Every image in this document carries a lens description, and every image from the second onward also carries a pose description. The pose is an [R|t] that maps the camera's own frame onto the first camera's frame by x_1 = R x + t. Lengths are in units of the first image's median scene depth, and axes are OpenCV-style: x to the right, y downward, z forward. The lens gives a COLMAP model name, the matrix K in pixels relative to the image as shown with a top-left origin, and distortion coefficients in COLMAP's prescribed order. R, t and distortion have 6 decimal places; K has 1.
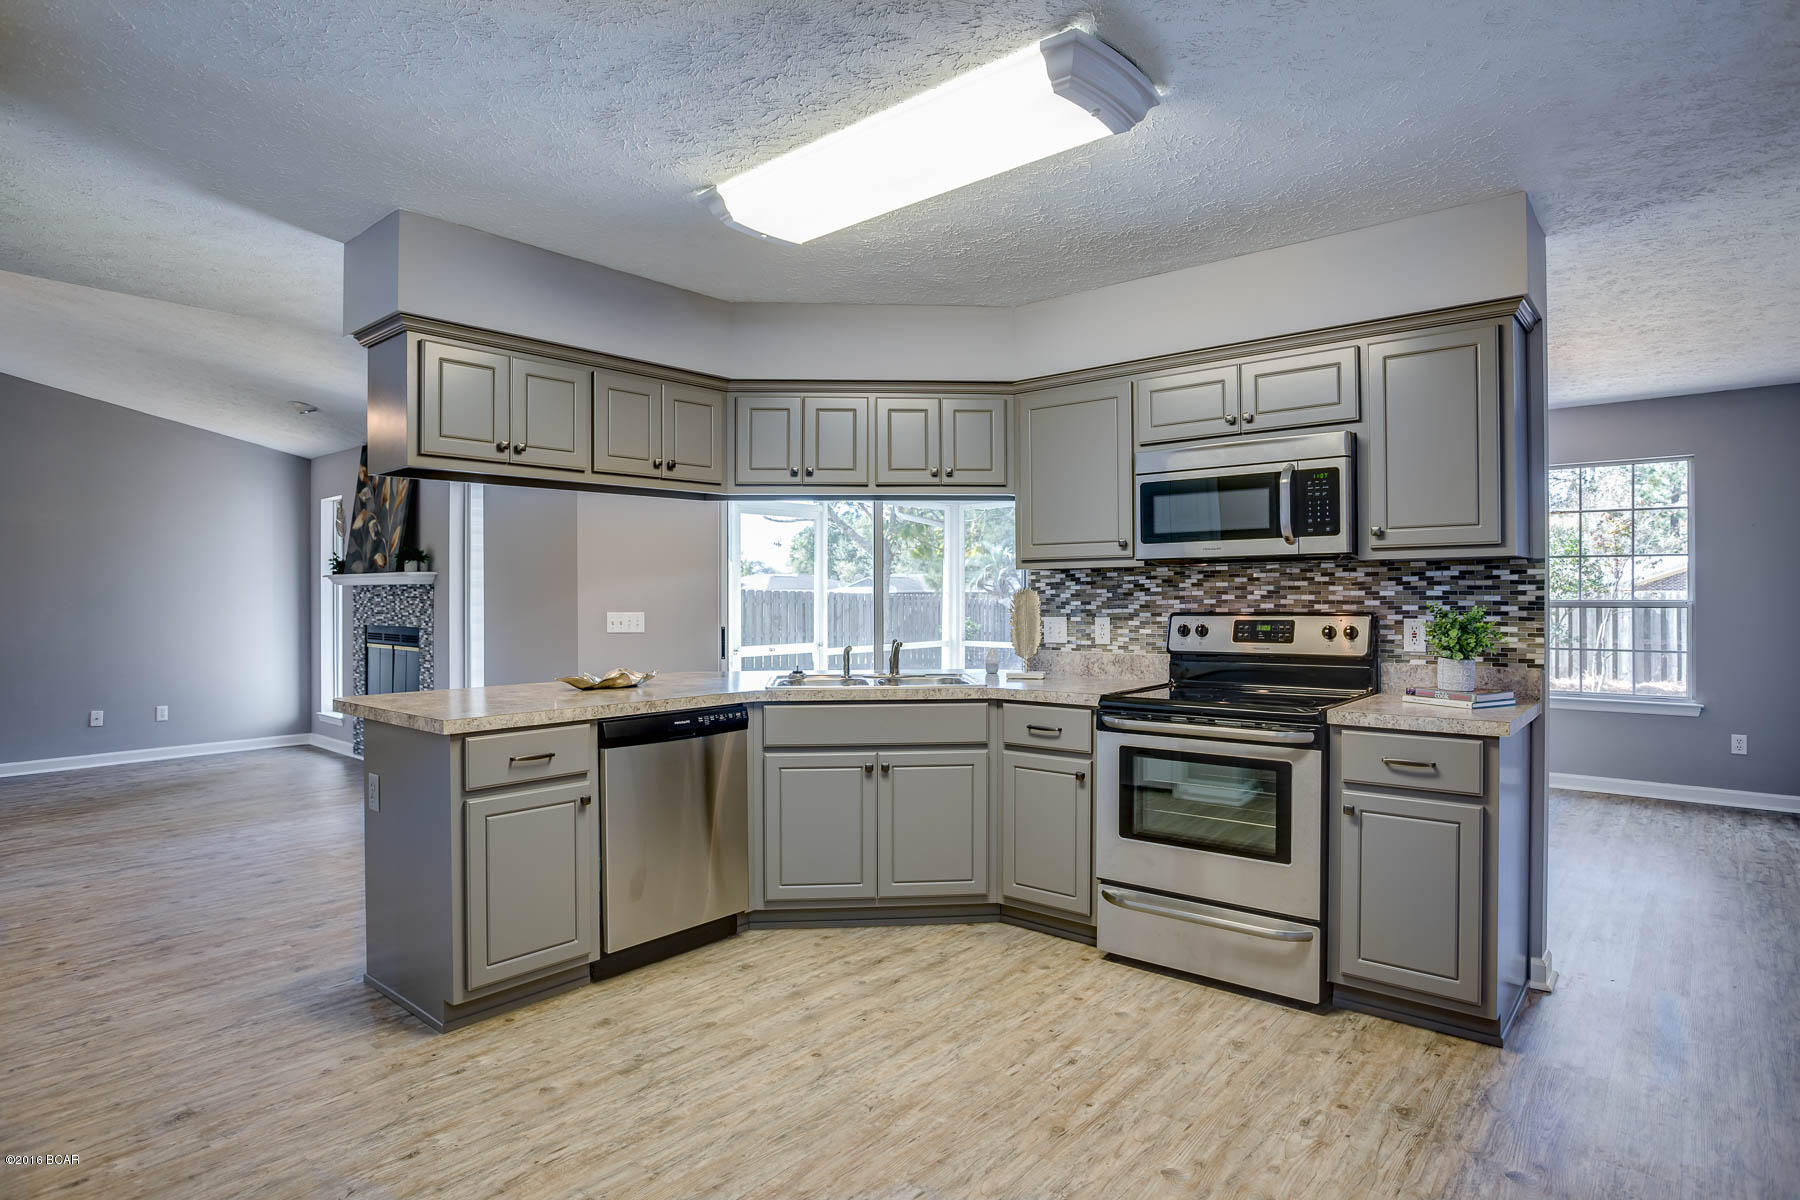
lens RADIAL K [[974.5, 0, 900.0], [0, 974.5, 600.0], [0, 0, 1]] dist [-0.033048, 0.001866]
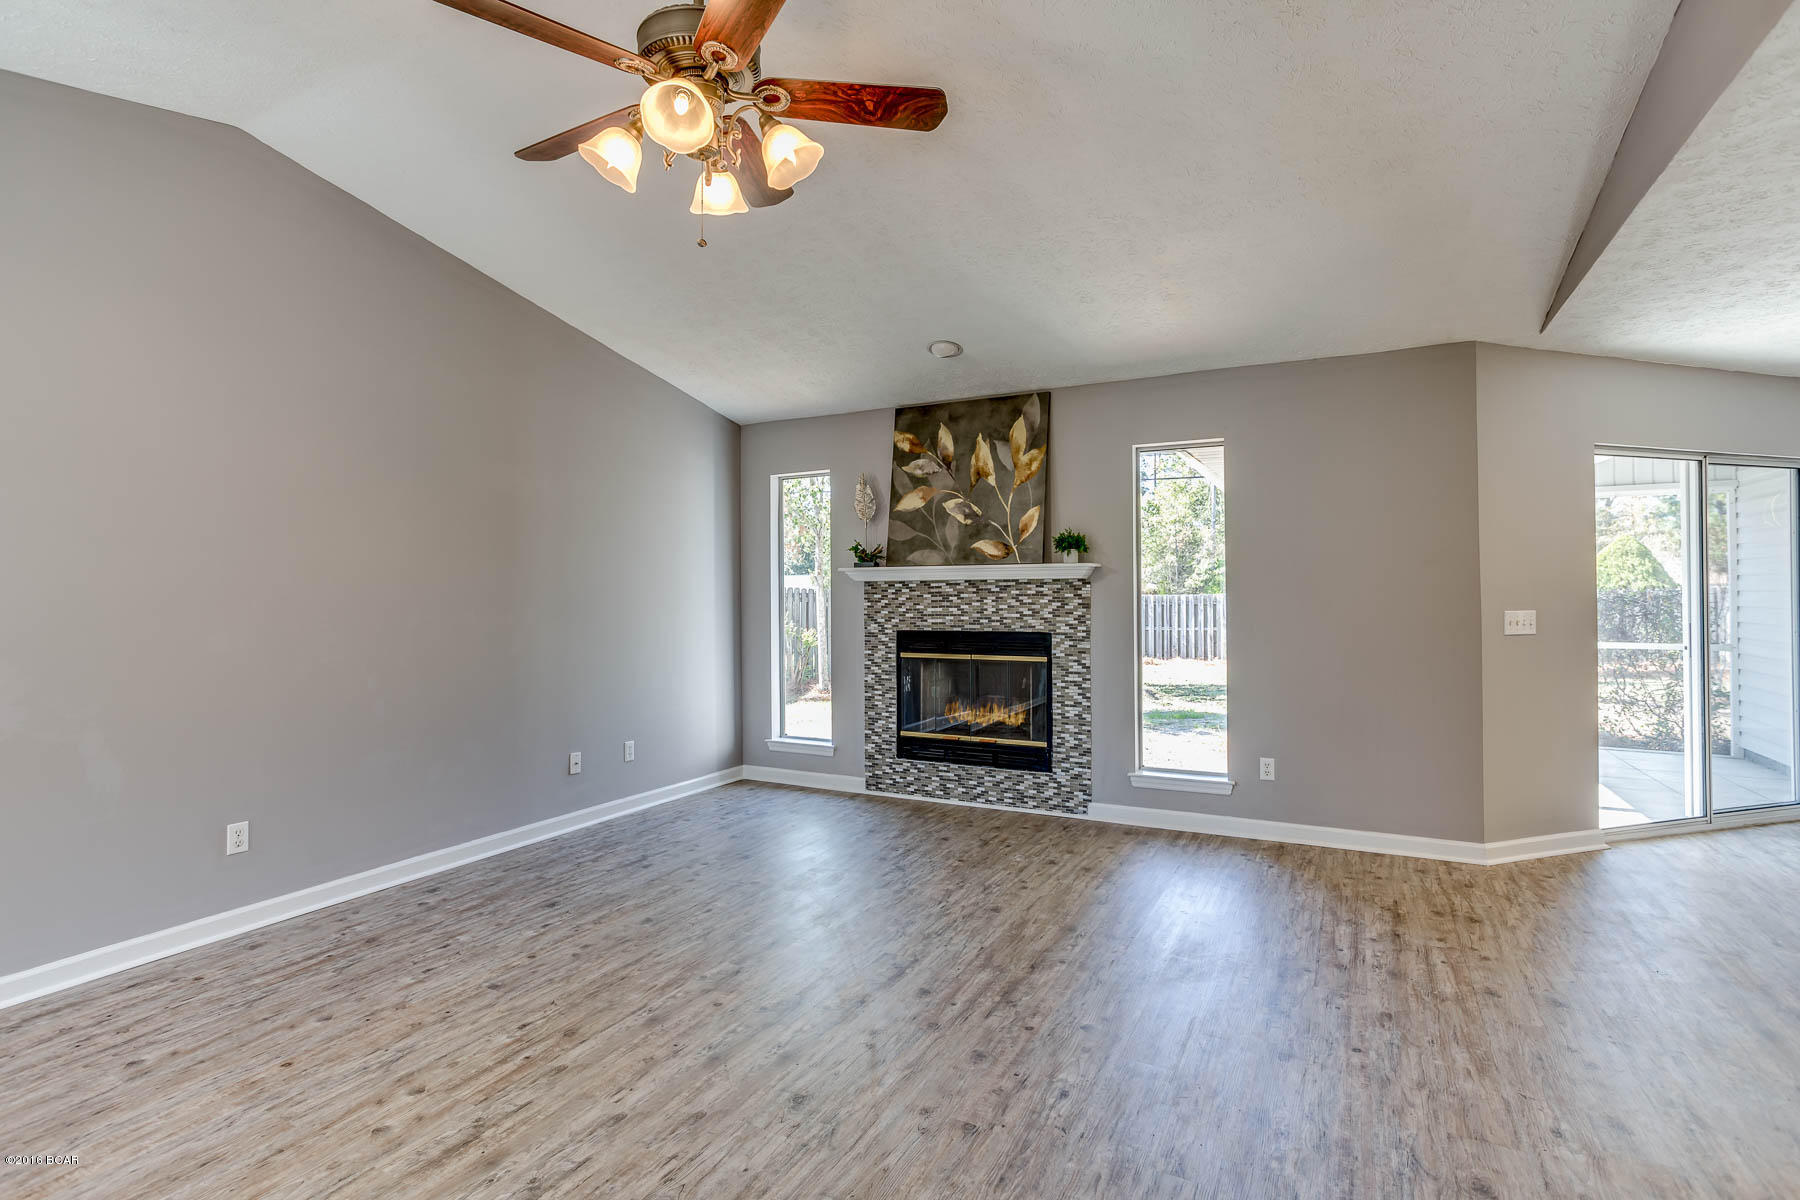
lens RADIAL K [[869.8, 0, 894.8], [0, 869.8, 590.8], [0, 0, 1]] dist [-0.072103, 0.060006]
pose [[0.975659, -0.003010, 0.219273, -4.175773], [0.005067, 0.999948, -0.008817, -0.002527], [-0.219236, 0.009713, 0.975624, 1.683429]]
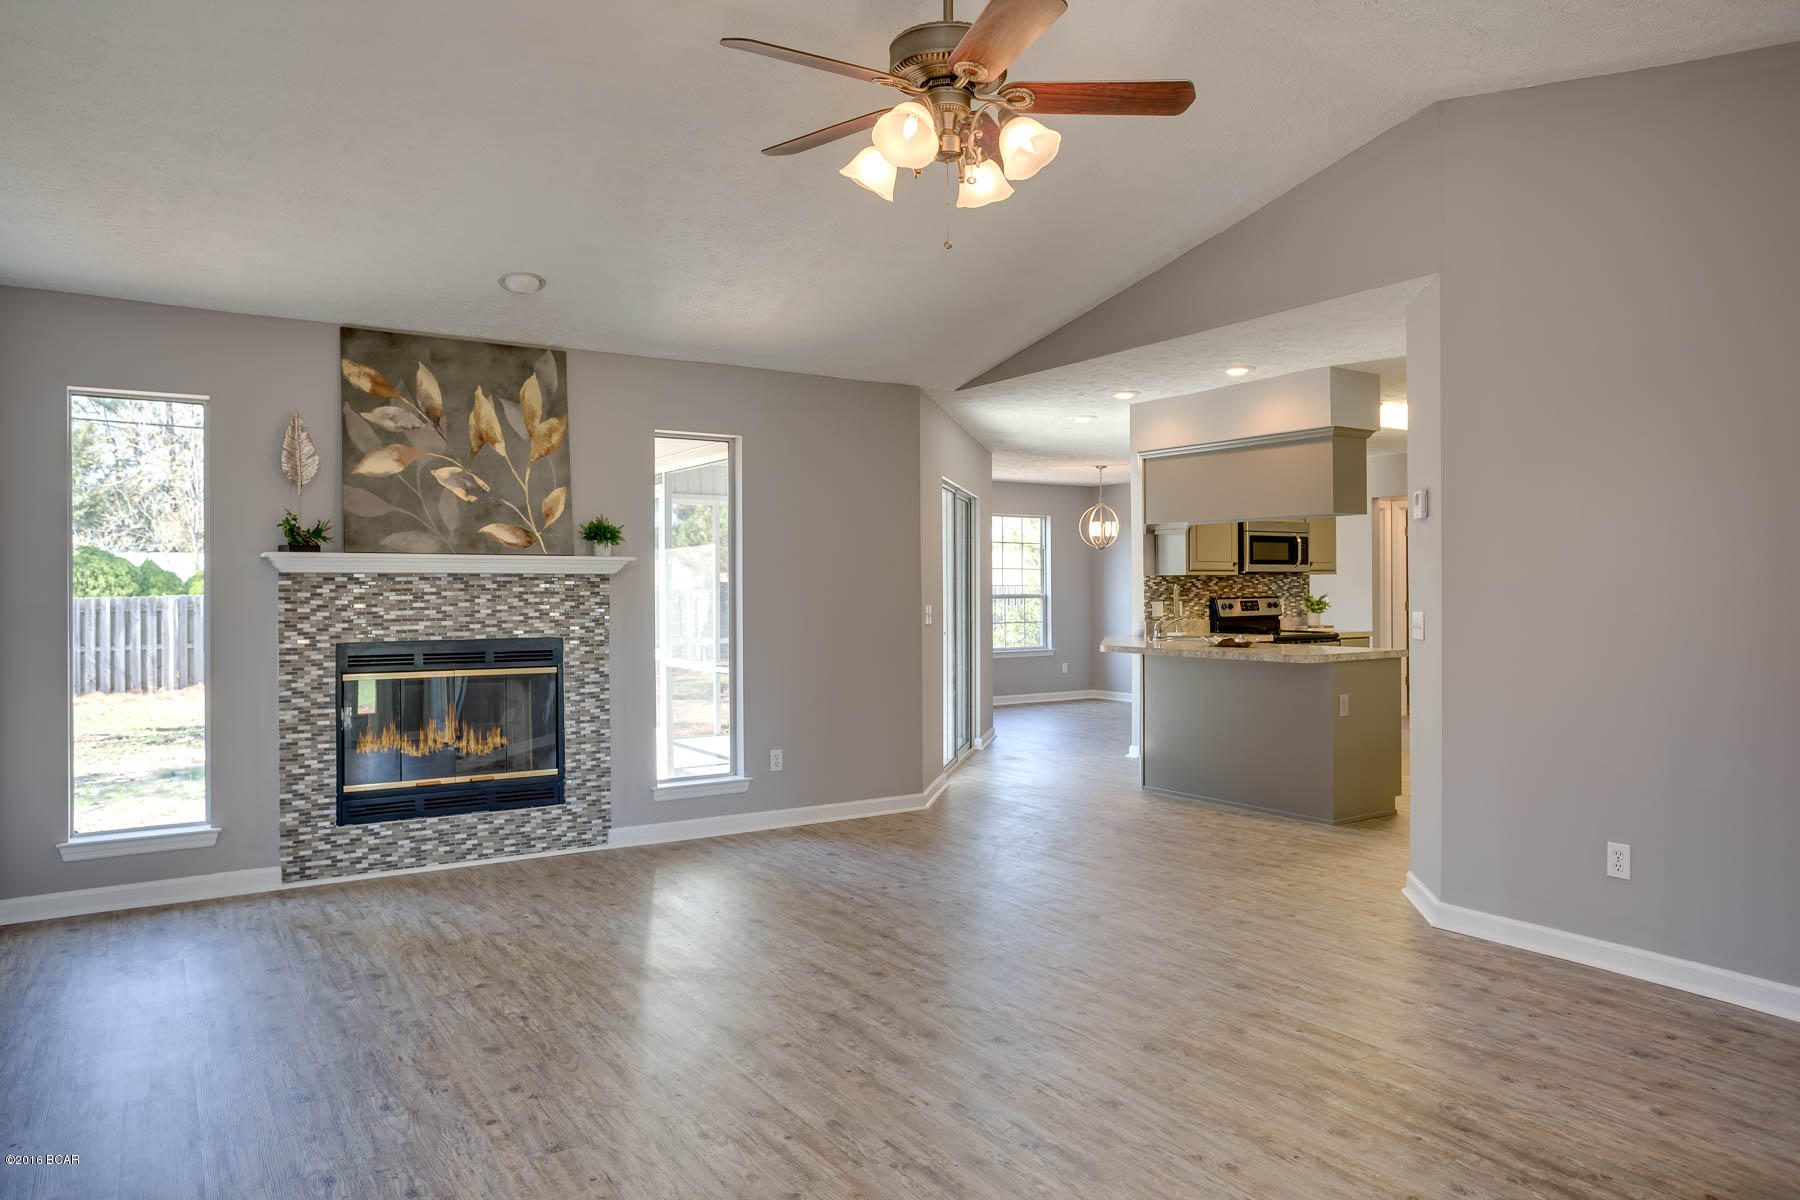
lens RADIAL K [[1169.4, 0, 900.0], [0, 1169.4, 600.0], [0, 0, 1]] dist [-0.032659, 0.000672]
pose [[0.274554, -0.007163, 0.961545, -6.528383], [0.007866, 0.999956, 0.005203, -0.001028], [-0.961540, 0.006135, 0.274598, 2.887092]]
